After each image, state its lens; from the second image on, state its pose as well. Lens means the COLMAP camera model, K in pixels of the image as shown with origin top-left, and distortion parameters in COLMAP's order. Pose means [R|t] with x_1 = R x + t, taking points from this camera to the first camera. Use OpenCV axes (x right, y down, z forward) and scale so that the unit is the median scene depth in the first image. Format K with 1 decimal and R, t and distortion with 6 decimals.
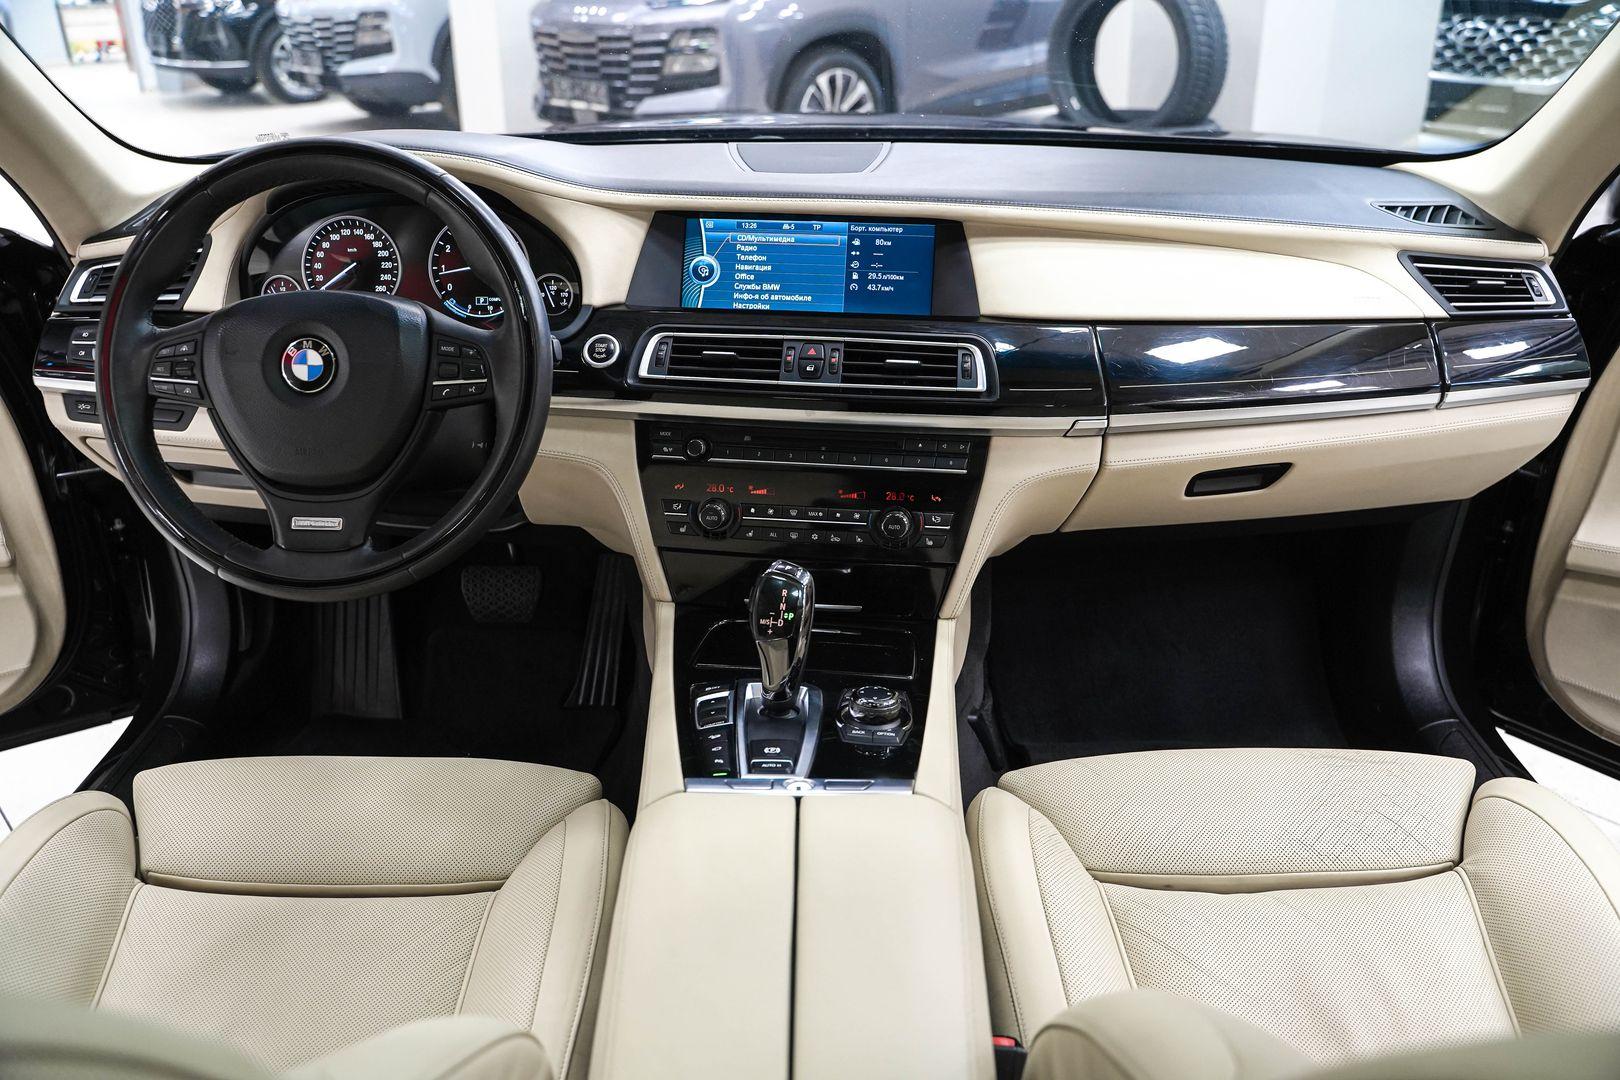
lens RADIAL K [[1305.5, 0, 799.8], [0, 1305.5, 524.1], [0, 0, 1]] dist [-0.111381, 0.078565]
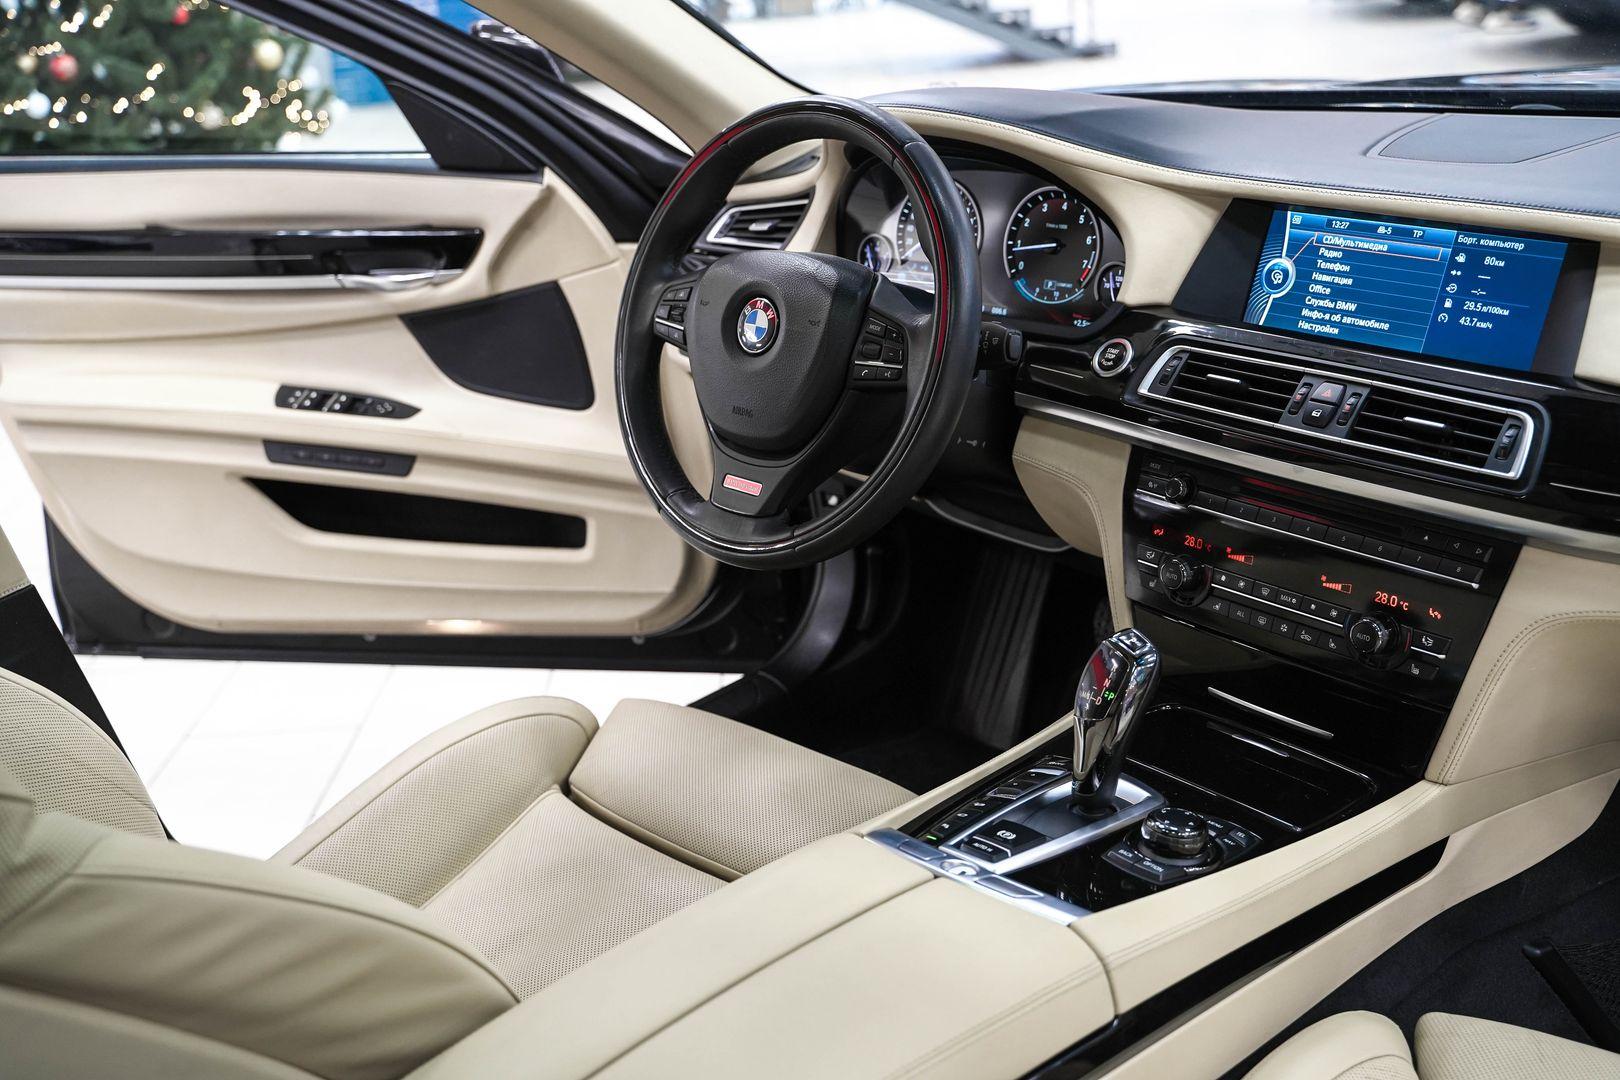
lens RADIAL K [[1728.4, 0, 809.6], [0, 1728.4, 529.4], [0, 0, 1]] dist [-0.012028, 0.000000]
pose [[0.722922, 0.192850, -0.663470, 0.456329], [-0.210961, 0.976011, 0.053832, -0.041389], [0.657936, 0.101050, 0.746264, 0.040493]]
